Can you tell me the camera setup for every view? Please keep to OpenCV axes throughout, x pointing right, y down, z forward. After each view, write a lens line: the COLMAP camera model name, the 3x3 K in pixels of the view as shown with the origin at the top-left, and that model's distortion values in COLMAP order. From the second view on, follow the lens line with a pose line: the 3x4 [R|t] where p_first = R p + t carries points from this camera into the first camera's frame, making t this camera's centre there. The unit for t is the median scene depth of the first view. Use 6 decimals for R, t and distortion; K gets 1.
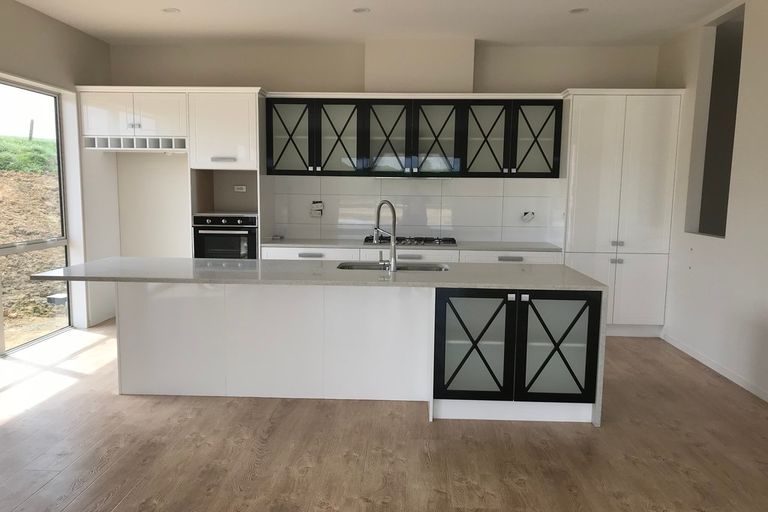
lens RADIAL K [[623.2, 0, 384.4], [0, 623.2, 258.3], [0, 0, 1]] dist [0.009680, 0.004664]
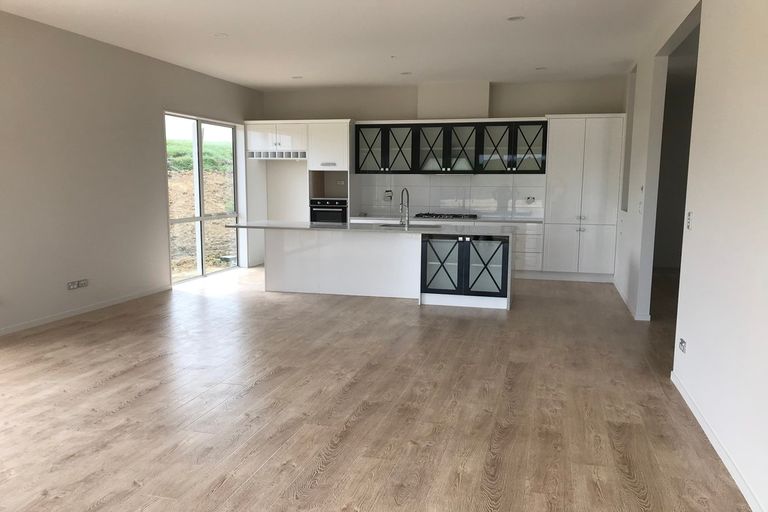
lens RADIAL K [[623.2, 0, 383.2], [0, 623.2, 256.7], [0, 0, 1]] dist [0.009680, 0.004664]
pose [[0.976092, 0.020042, -0.216431, 0.231360], [-0.018561, 0.999788, 0.008873, 0.062582], [0.216563, -0.004644, 0.976258, -0.535270]]
